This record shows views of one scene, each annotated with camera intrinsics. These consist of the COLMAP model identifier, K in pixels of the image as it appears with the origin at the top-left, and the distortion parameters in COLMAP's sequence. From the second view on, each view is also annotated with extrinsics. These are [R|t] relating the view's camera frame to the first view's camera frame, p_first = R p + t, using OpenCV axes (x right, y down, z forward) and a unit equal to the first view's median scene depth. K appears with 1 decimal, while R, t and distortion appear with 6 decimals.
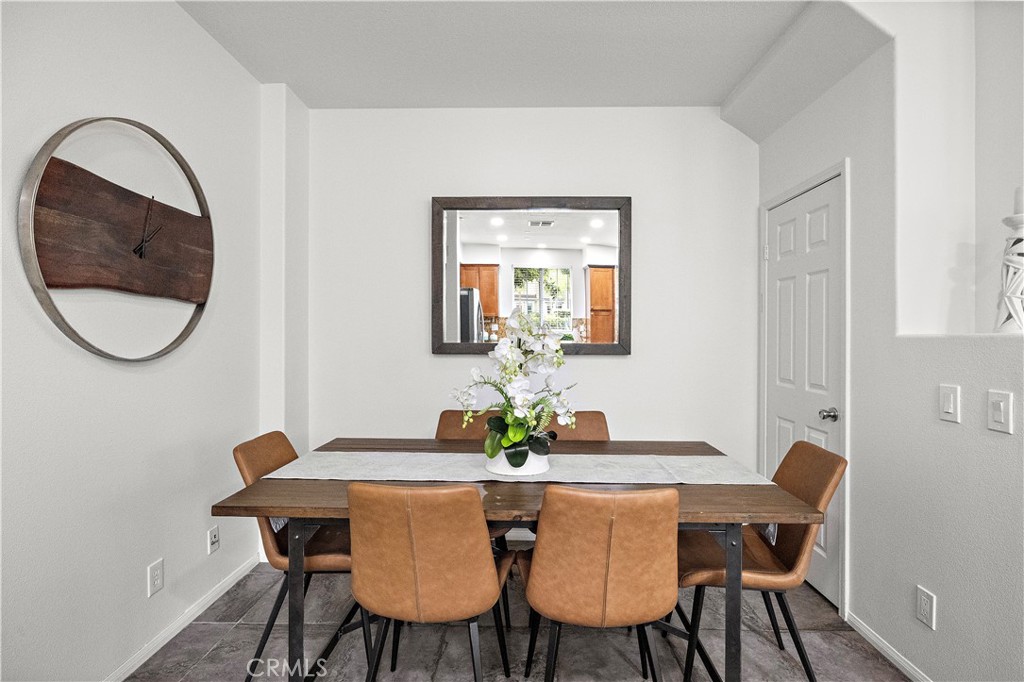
lens RADIAL K [[502.2, 0, 514.6], [0, 502.2, 339.5], [0, 0, 1]] dist [0.002505, 0.000380]
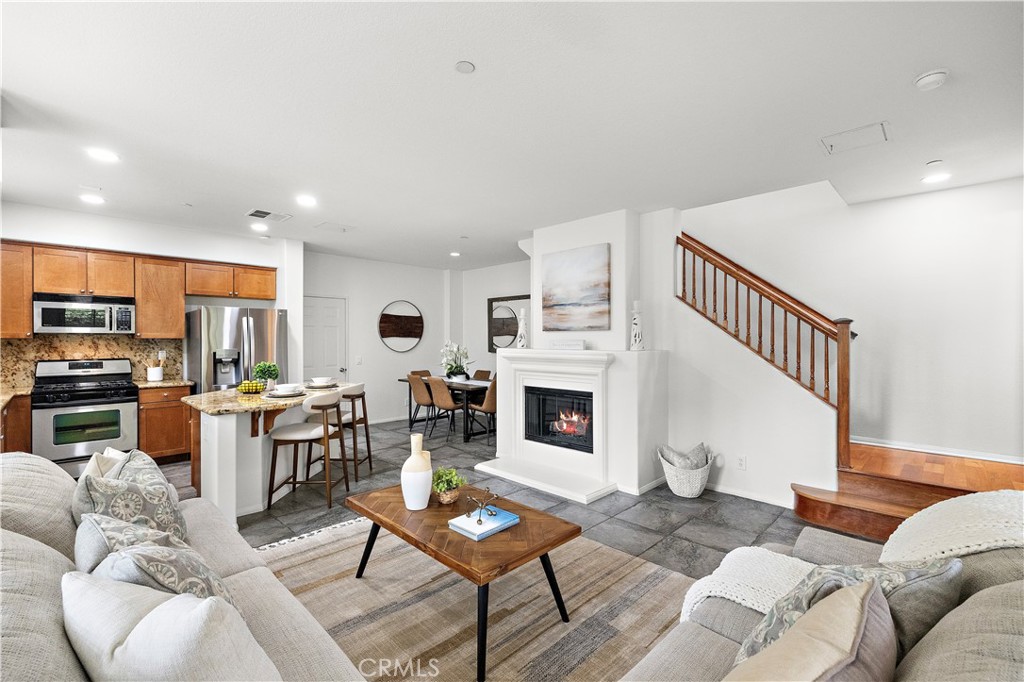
lens RADIAL K [[435.7, 0, 522.8], [0, 435.7, 343.0], [0, 0, 1]] dist [-0.003688, 0.000419]
pose [[0.750128, 0.003685, -0.661282, 2.581982], [-0.004934, 0.999988, -0.000025, -0.040757], [0.661274, 0.003281, 0.750137, -1.187505]]
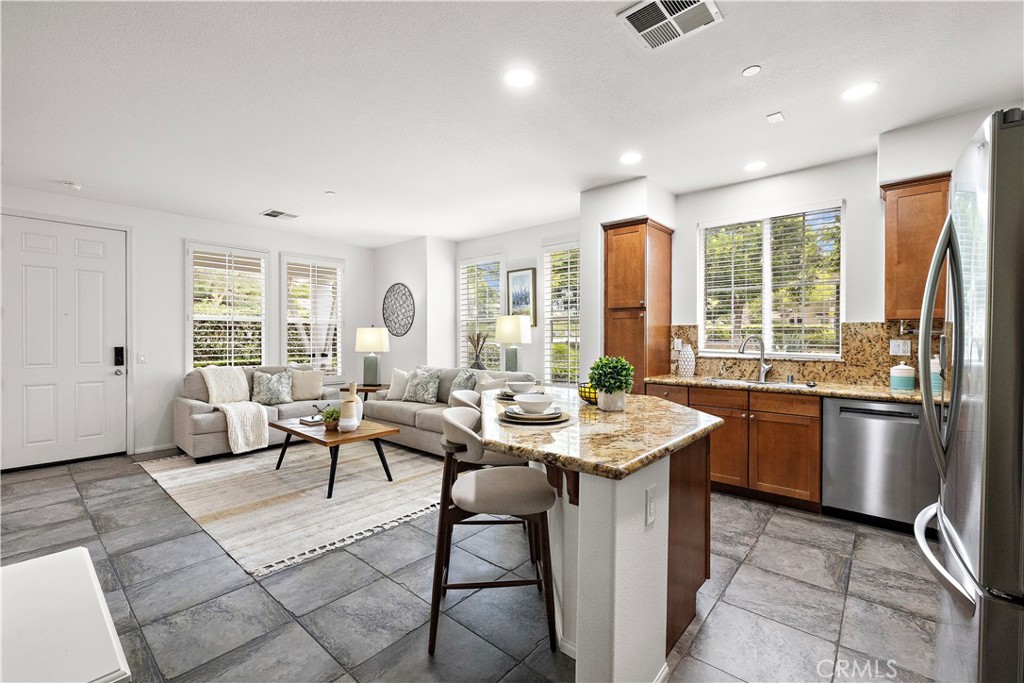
lens RADIAL K [[435.7, 0, 516.2], [0, 435.7, 339.2], [0, 0, 1]] dist [-0.003688, 0.000419]
pose [[-0.779439, -0.004348, 0.626463, -0.240281], [0.003361, 0.999933, 0.011121, -0.002714], [-0.626469, 0.010773, -0.779372, 0.585261]]
